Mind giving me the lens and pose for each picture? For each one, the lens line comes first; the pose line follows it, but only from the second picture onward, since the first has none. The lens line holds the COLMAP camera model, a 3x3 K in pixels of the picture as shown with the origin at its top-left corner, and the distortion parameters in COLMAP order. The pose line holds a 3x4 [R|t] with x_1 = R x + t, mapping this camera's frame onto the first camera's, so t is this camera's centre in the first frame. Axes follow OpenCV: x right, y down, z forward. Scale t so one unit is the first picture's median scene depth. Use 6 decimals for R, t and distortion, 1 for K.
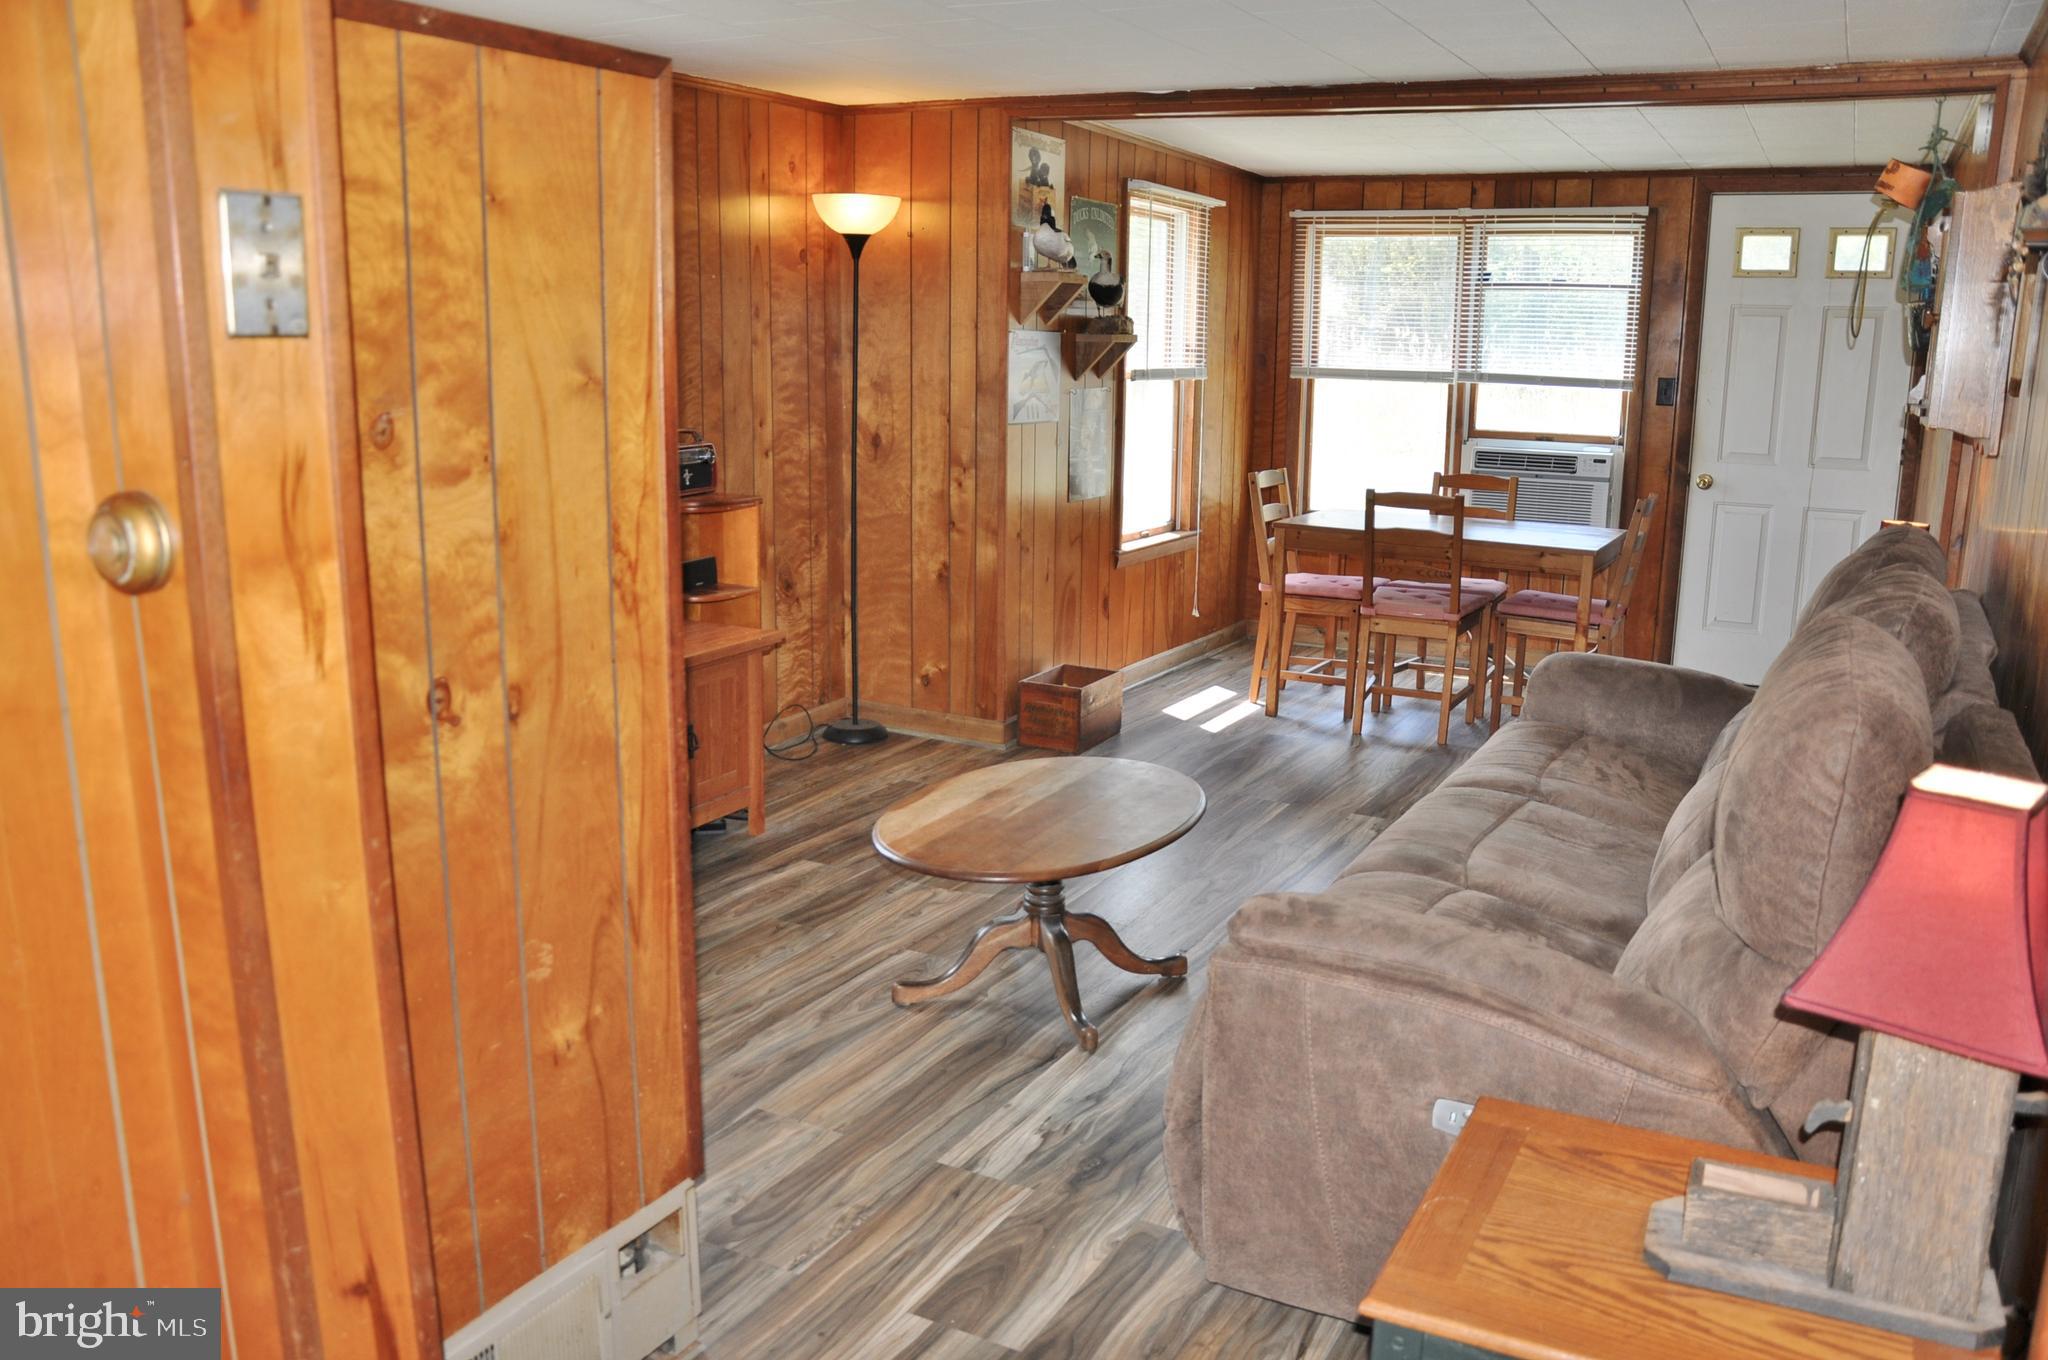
lens RADIAL K [[1610.7, 0, 1026.6], [0, 1610.7, 685.7], [0, 0, 1]] dist [-0.142301, 0.099855]
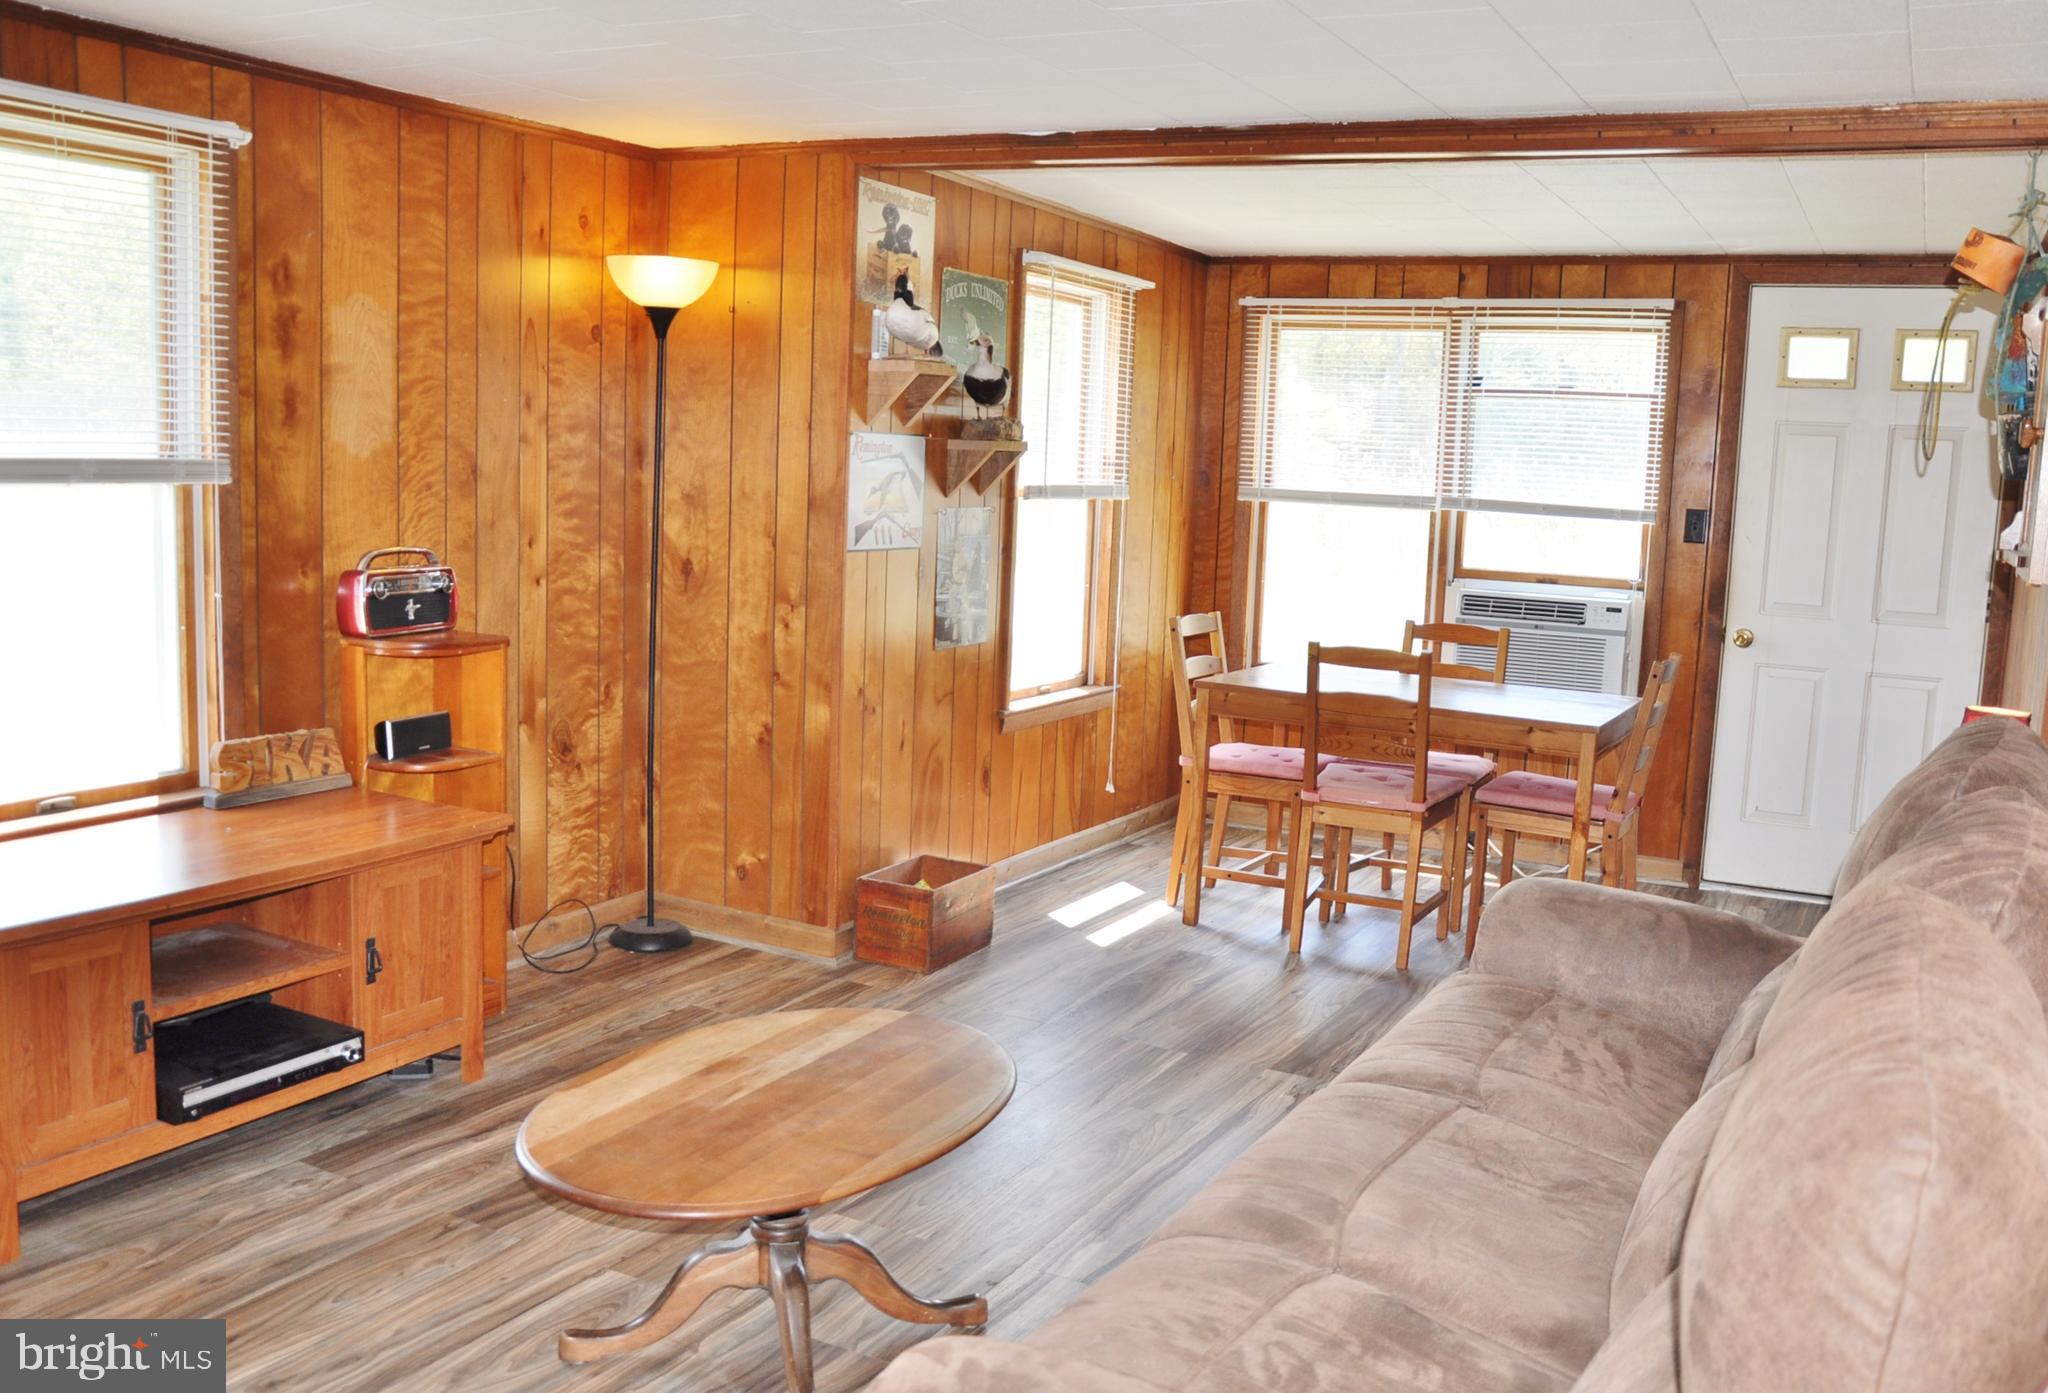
lens RADIAL K [[1793.4, 0, 1010.7], [0, 1793.4, 705.1], [0, 0, 1]] dist [-0.142847, 0.092545]
pose [[0.999703, 0.024364, 0.000084, 0.068523], [-0.024293, 0.997034, -0.073023, -0.024927], [-0.001863, 0.072999, 0.997330, 0.128086]]
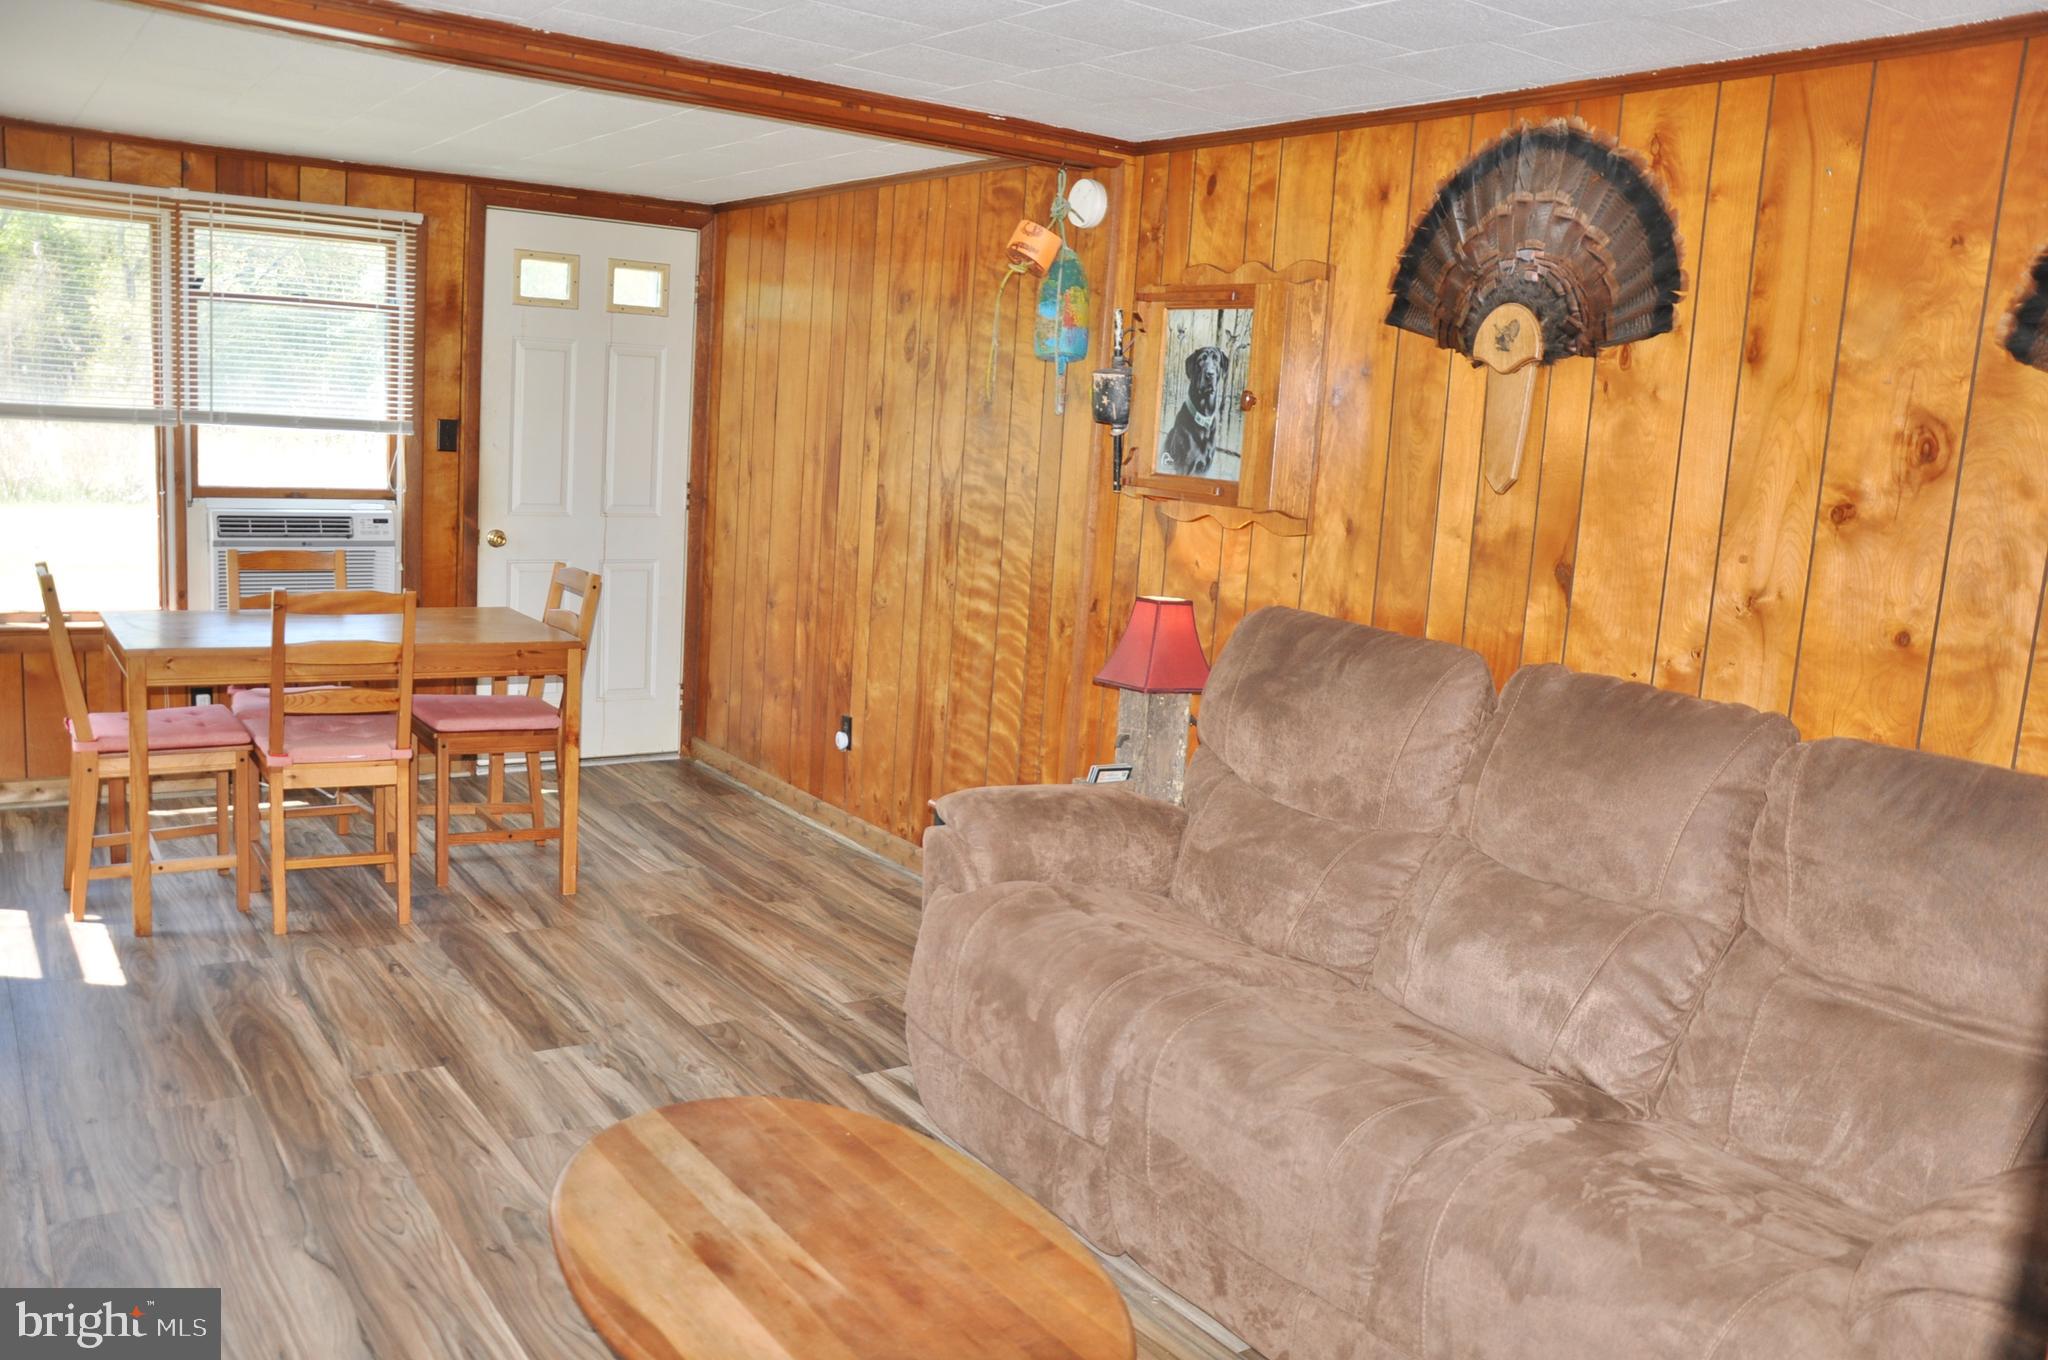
lens RADIAL K [[1610.7, 0, 1025.1], [0, 1610.7, 692.7], [0, 0, 1]] dist [-0.142301, 0.099855]
pose [[0.448060, -0.134596, 0.883814, -0.268947], [0.129961, 0.987907, 0.084563, -0.098415], [-0.884507, 0.076972, 0.460133, 0.415640]]
